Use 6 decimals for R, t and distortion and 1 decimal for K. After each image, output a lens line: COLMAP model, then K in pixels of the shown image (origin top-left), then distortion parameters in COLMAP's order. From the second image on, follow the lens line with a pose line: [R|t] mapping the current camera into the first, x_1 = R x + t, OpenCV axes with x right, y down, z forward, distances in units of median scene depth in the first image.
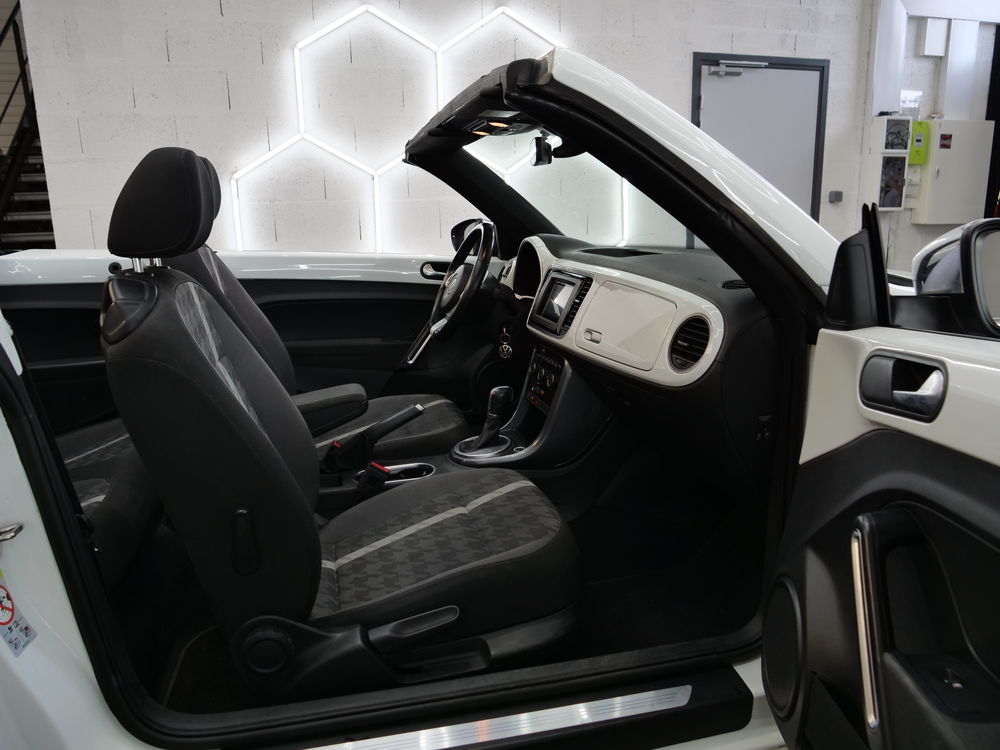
lens RADIAL K [[731.9, 0, 501.7], [0, 731.9, 377.9], [0, 0, 1]] dist [-0.041255, 0.008119]
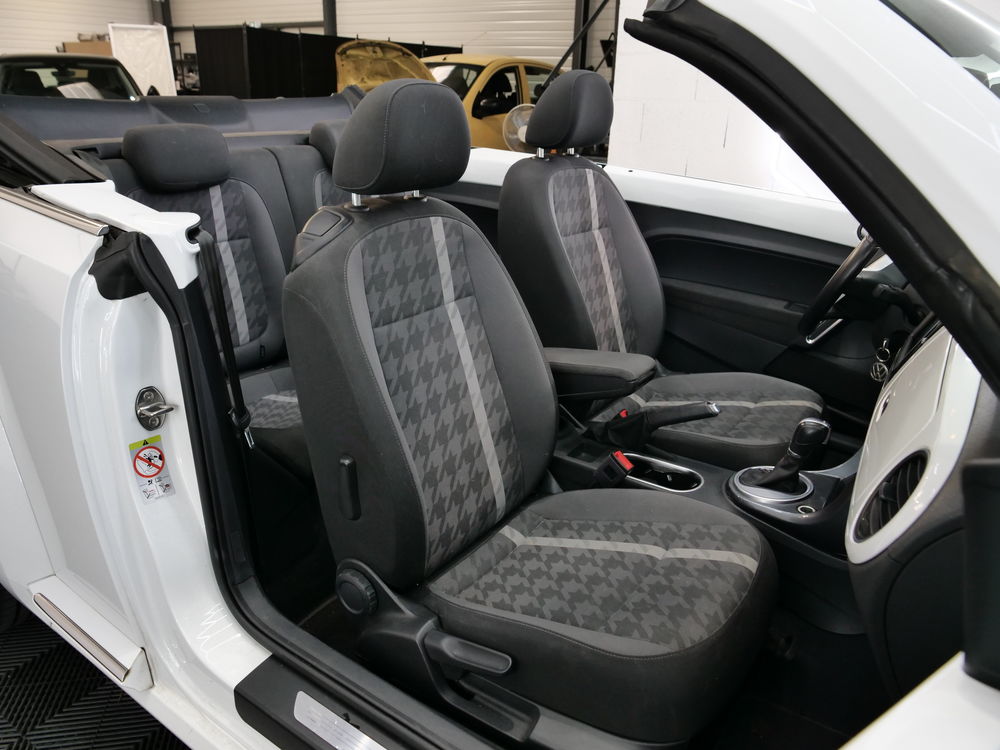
lens RADIAL K [[731.9, 0, 501.7], [0, 731.9, 377.9], [0, 0, 1]] dist [-0.041255, 0.008119]
pose [[0.652943, 0.319057, -0.686926, 0.330459], [-0.211467, 0.947673, 0.239161, -0.159749], [0.727288, -0.010897, 0.686246, 0.337808]]
